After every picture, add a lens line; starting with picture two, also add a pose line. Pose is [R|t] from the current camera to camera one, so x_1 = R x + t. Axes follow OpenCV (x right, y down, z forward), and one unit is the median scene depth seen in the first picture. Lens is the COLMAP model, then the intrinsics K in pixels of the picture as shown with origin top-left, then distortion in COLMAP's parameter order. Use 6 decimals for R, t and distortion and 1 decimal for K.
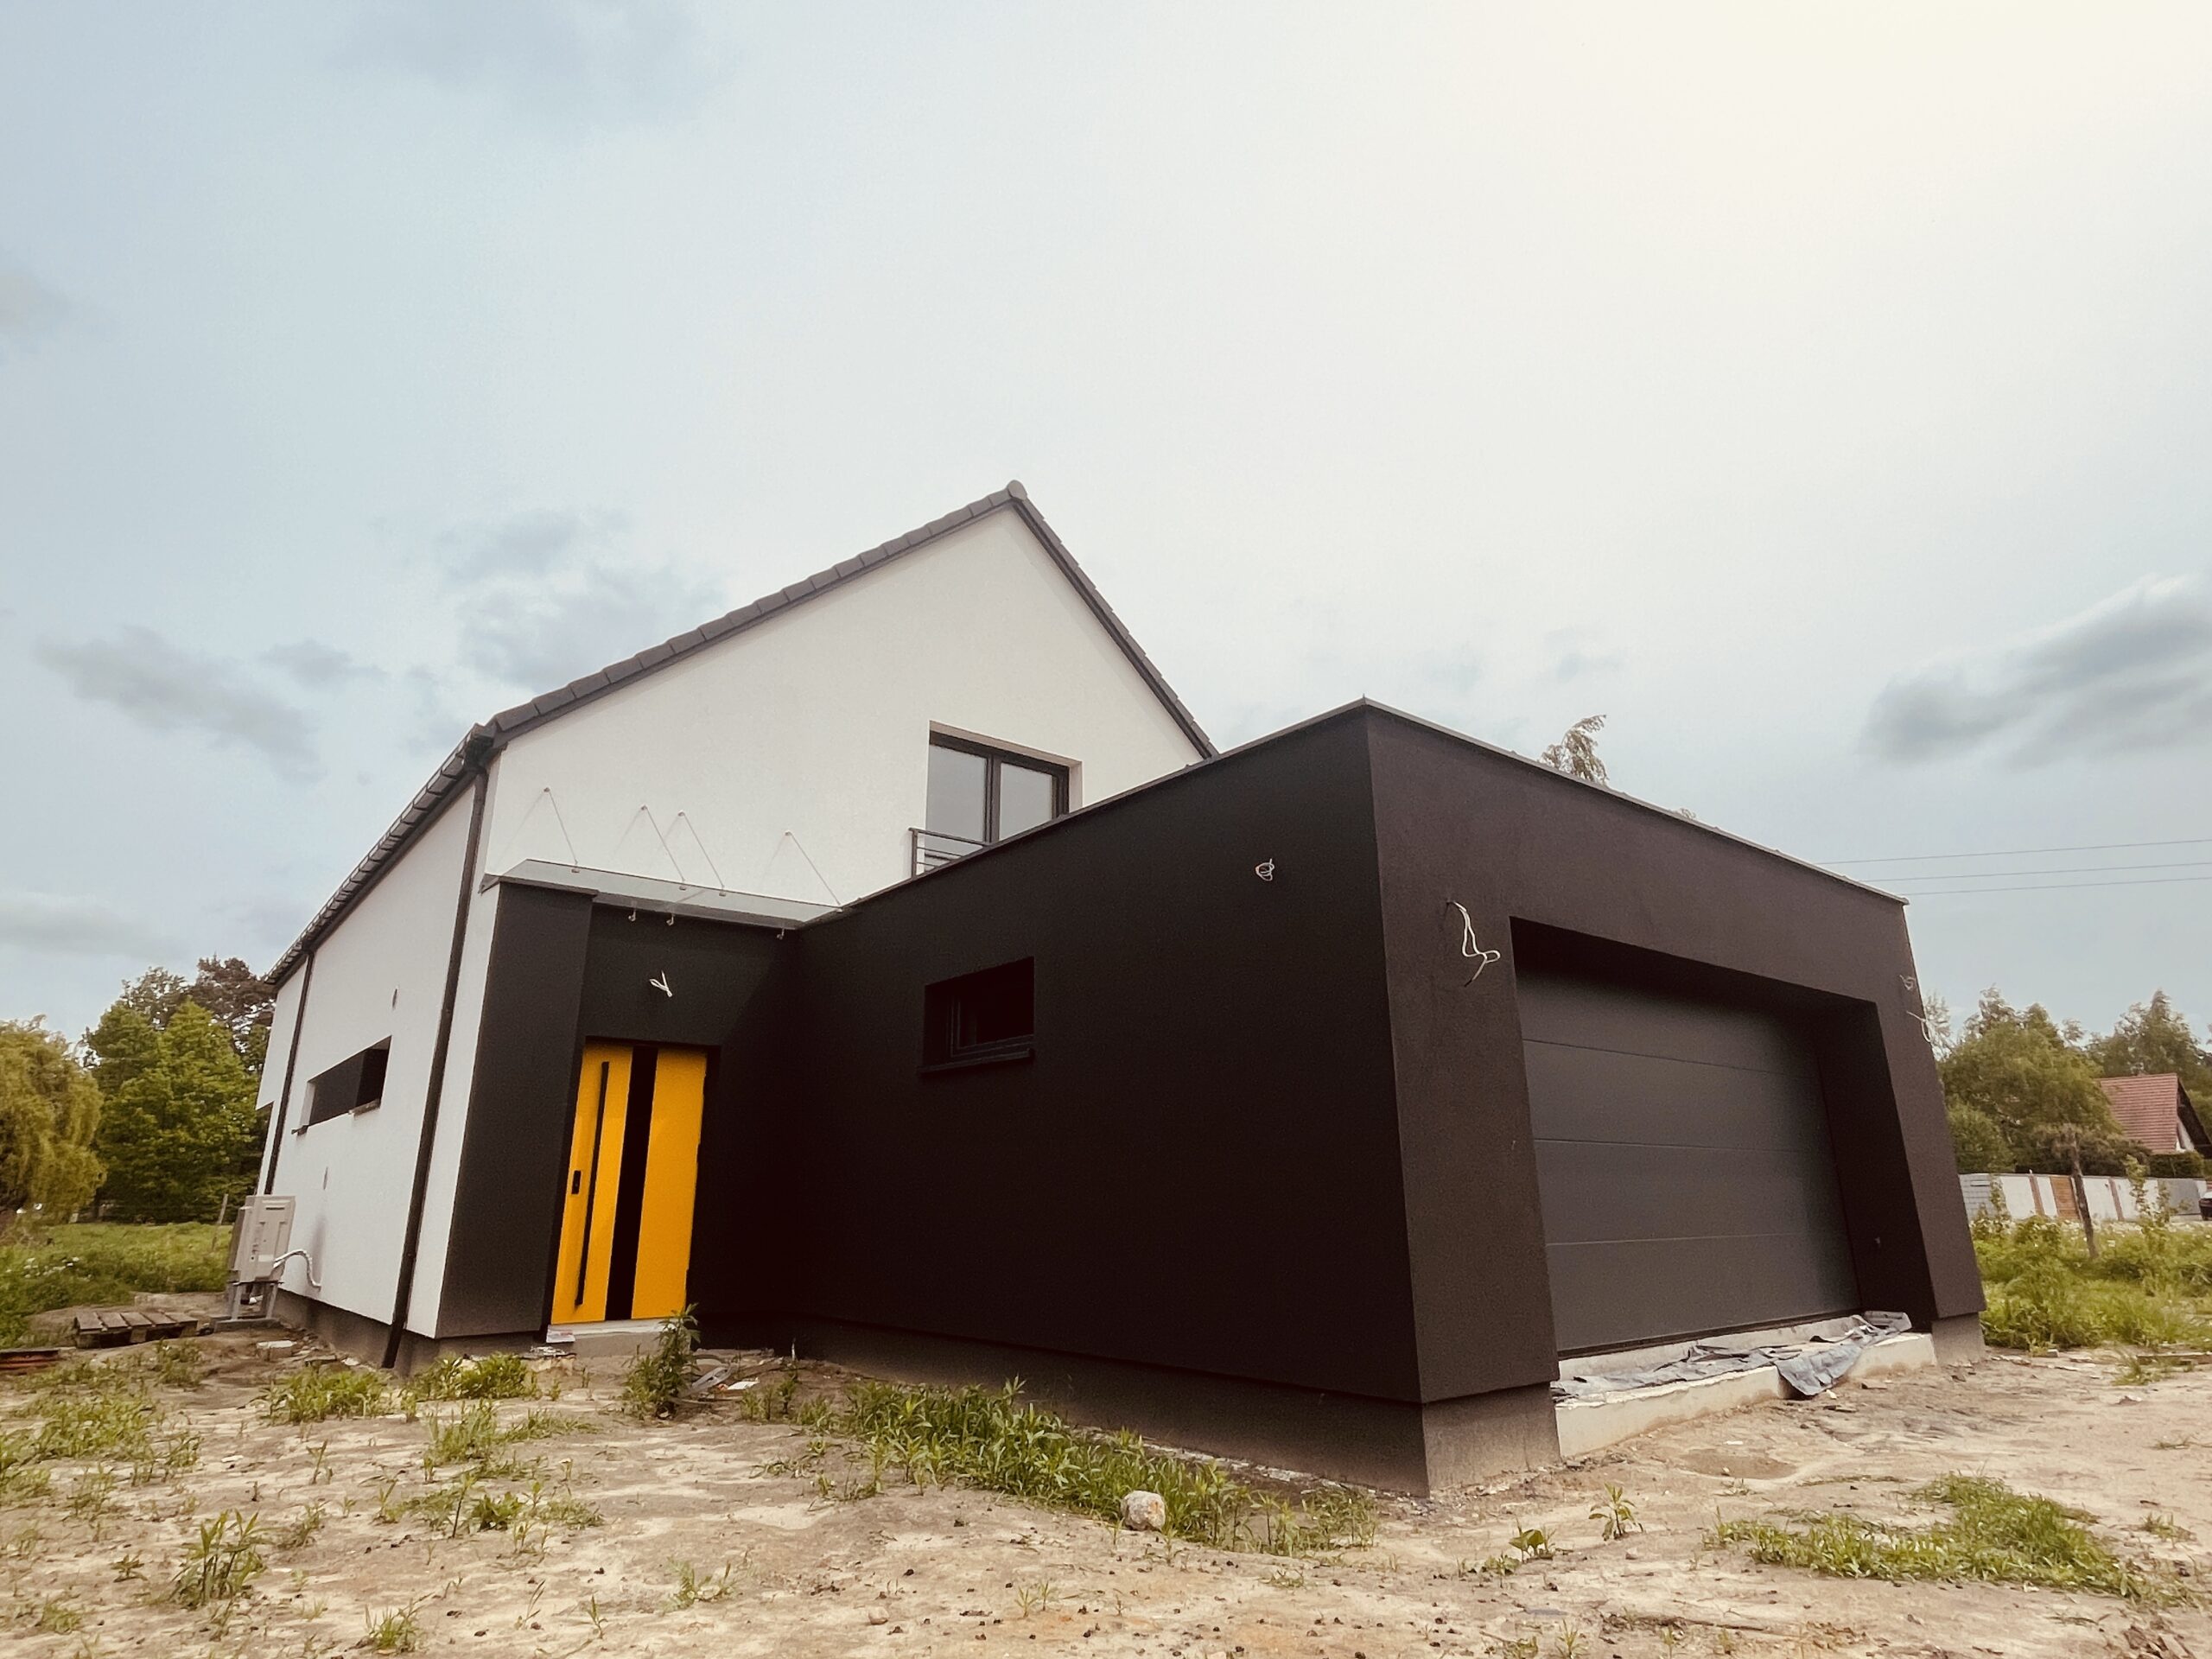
lens RADIAL K [[1212.9, 0, 1106.0], [0, 1212.9, 829.5], [0, 0, 1]] dist [0.003237, 0.000822]
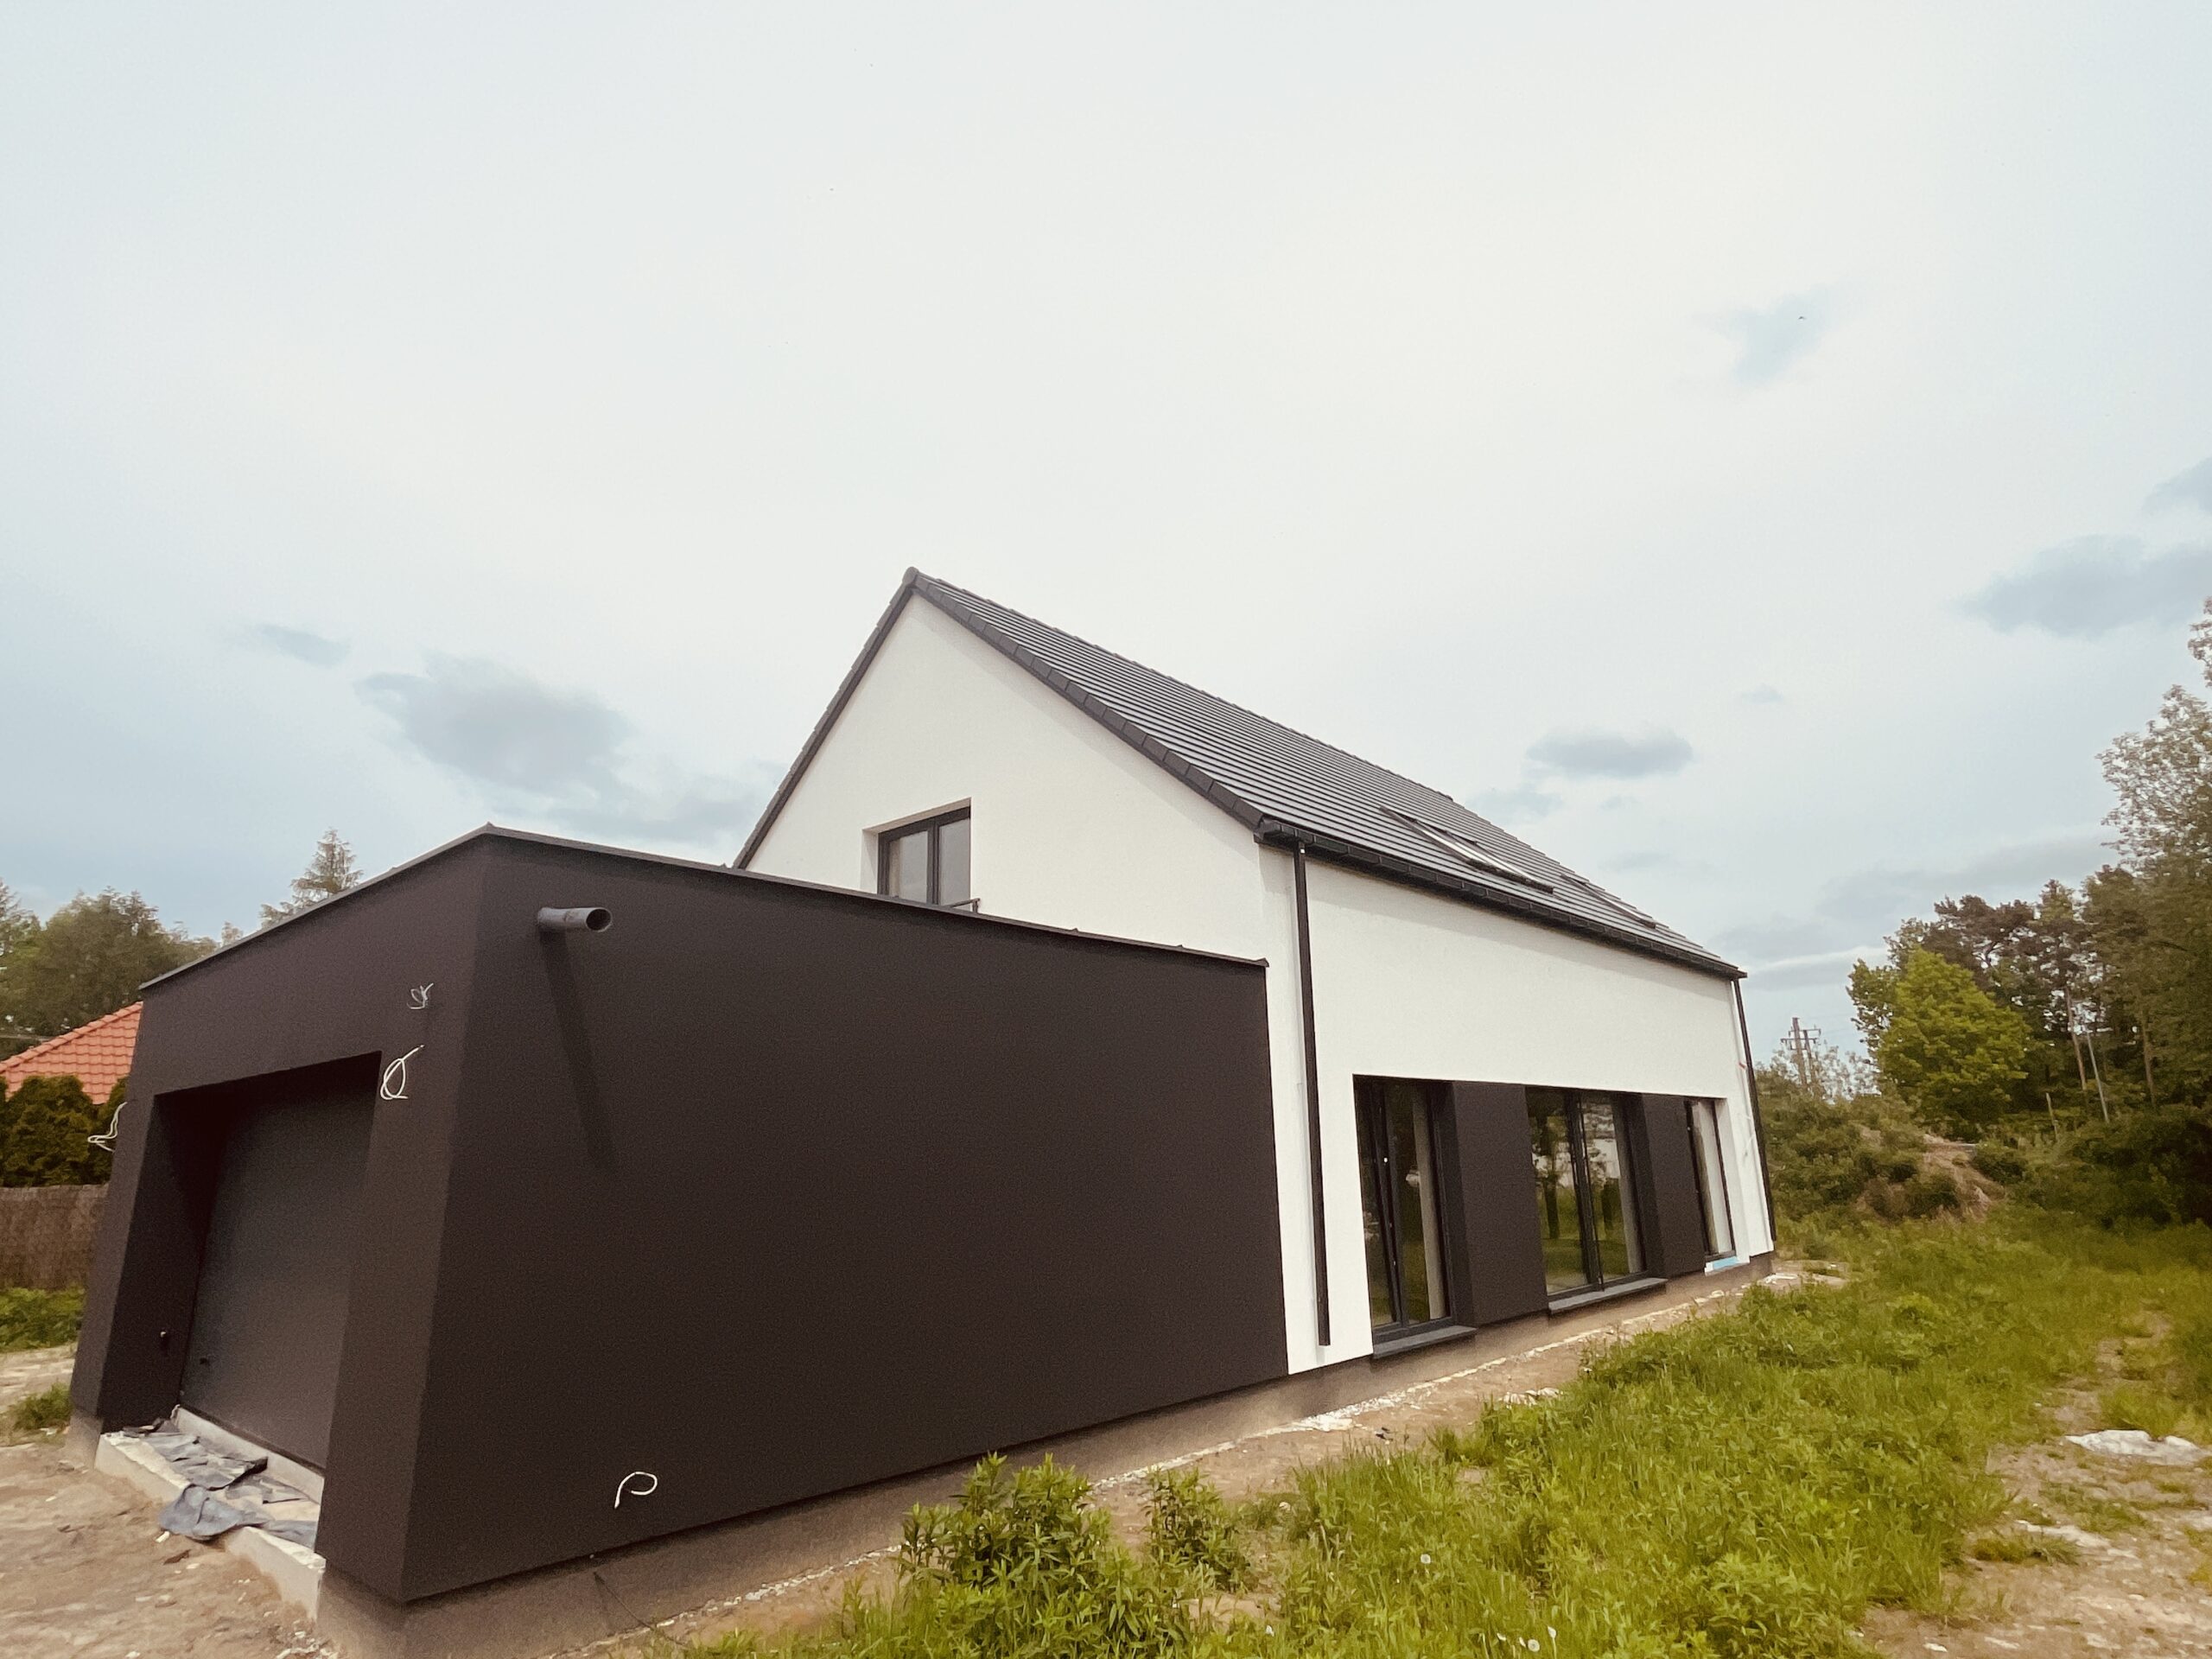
lens RADIAL K [[1212.9, 0, 1106.0], [0, 1212.9, 829.5], [0, 0, 1]] dist [0.003237, 0.000822]
pose [[0.149826, -0.250276, -0.956512, 0.170382], [0.310893, 0.930286, -0.194716, 0.035166], [0.938562, -0.268199, 0.217190, 0.162166]]
